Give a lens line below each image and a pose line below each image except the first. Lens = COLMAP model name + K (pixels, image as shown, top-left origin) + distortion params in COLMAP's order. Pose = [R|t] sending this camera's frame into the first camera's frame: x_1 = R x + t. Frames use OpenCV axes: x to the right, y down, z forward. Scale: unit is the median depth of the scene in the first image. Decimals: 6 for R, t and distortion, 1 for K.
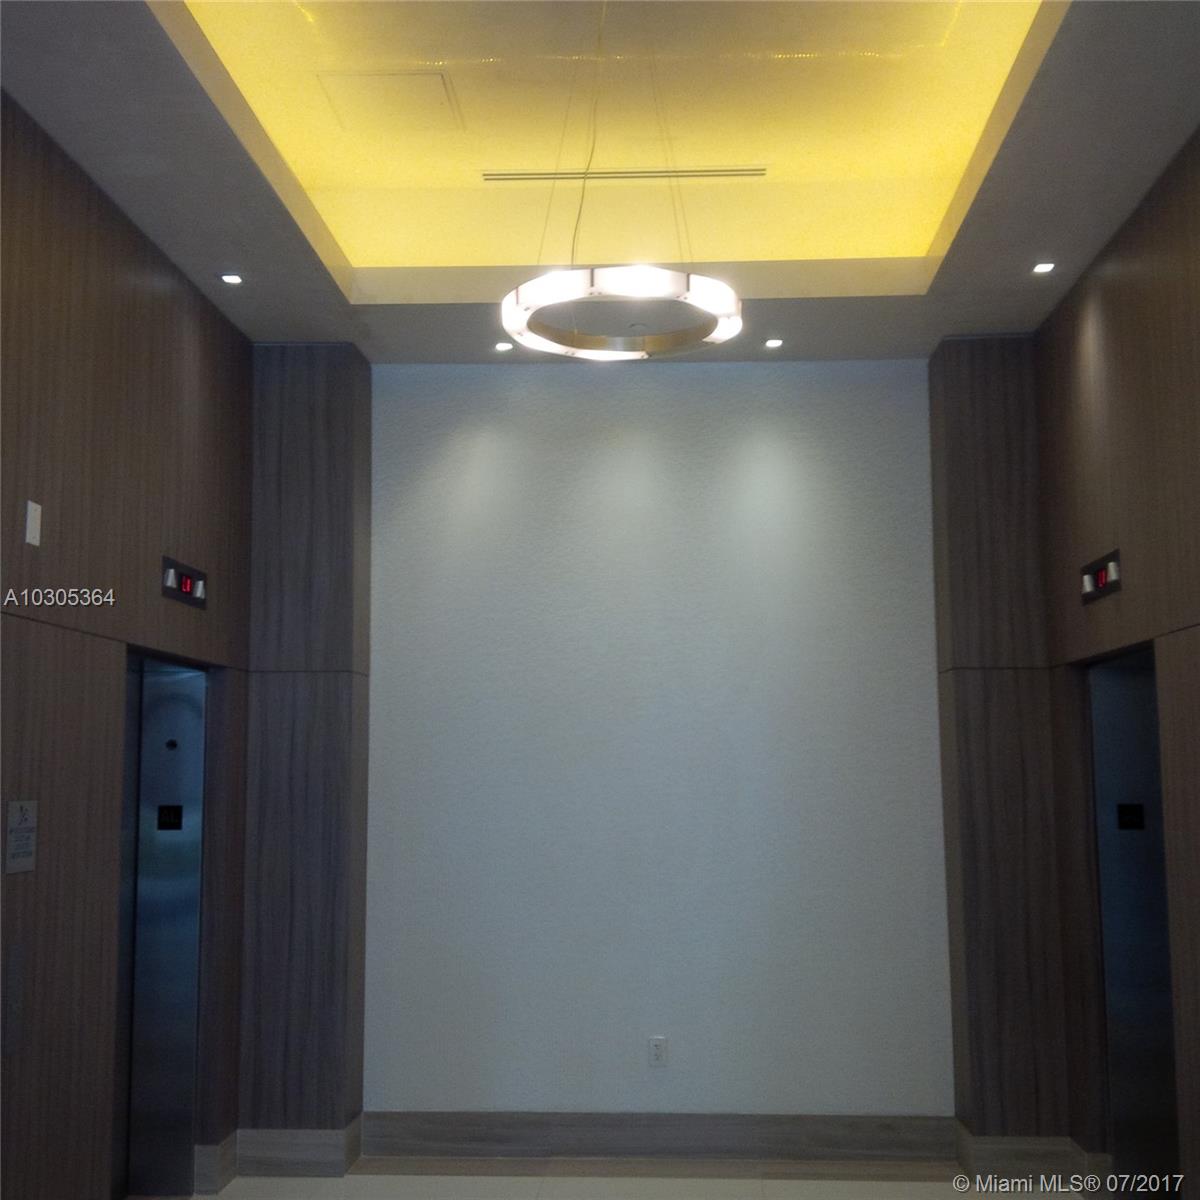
lens RADIAL K [[1440.4, 0, 594.0], [0, 1440.4, 619.4], [0, 0, 1]] dist [0.165099, -0.336699]
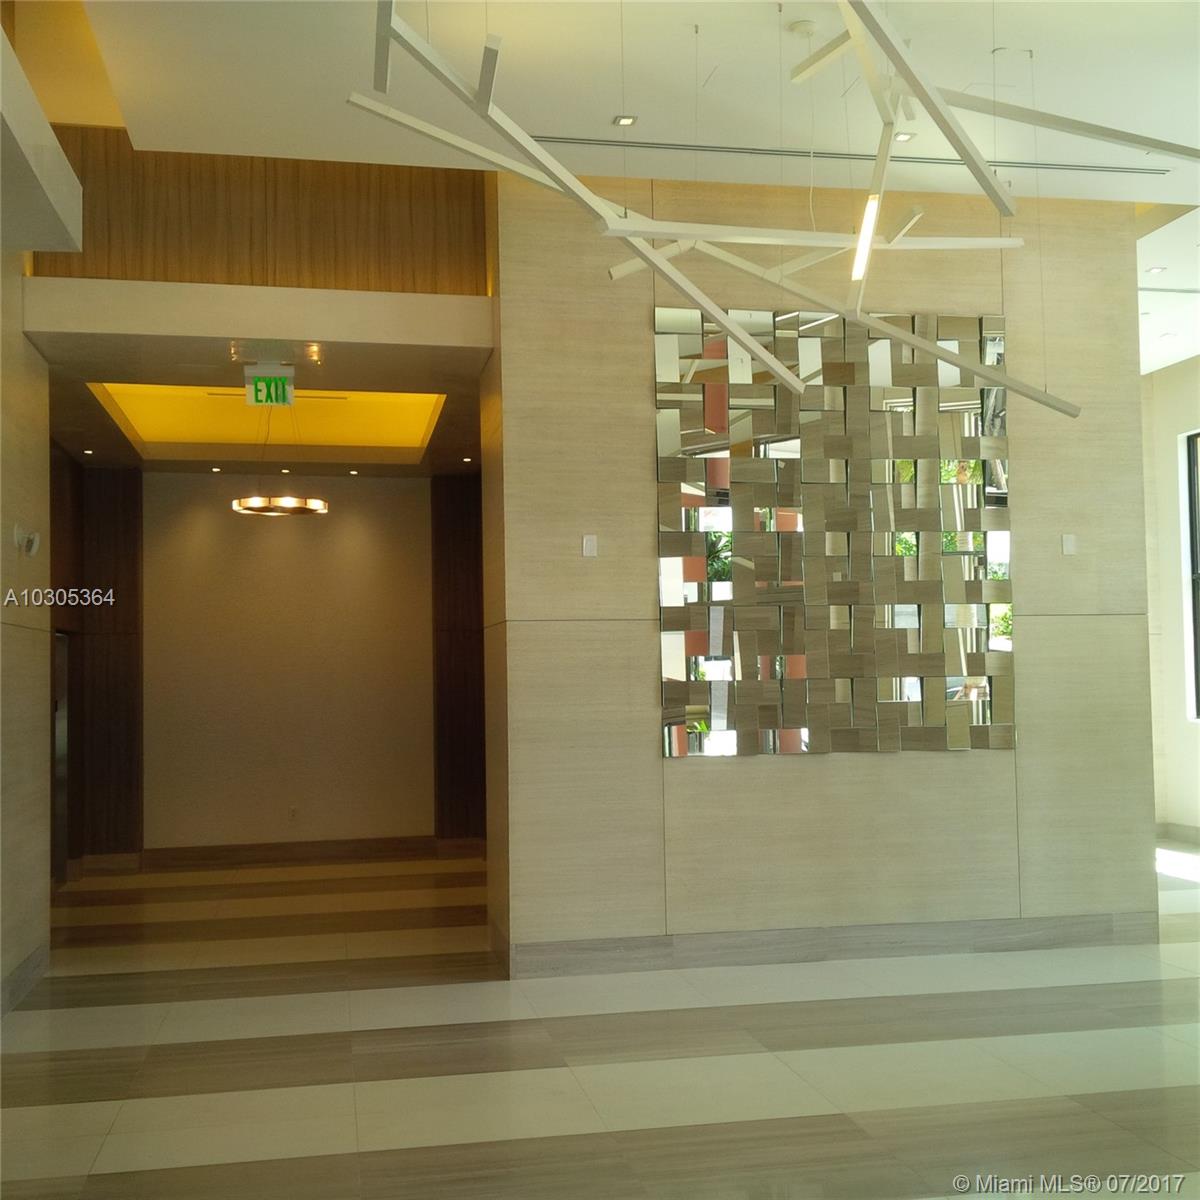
lens RADIAL K [[1440.4, 0, 594.0], [0, 1440.4, 619.4], [0, 0, 1]] dist [0.165099, -0.336699]
pose [[0.969007, -0.001203, 0.247030, -0.054725], [-0.014652, 0.997948, 0.062332, -0.119457], [-0.246598, -0.064019, 0.967001, -1.121239]]
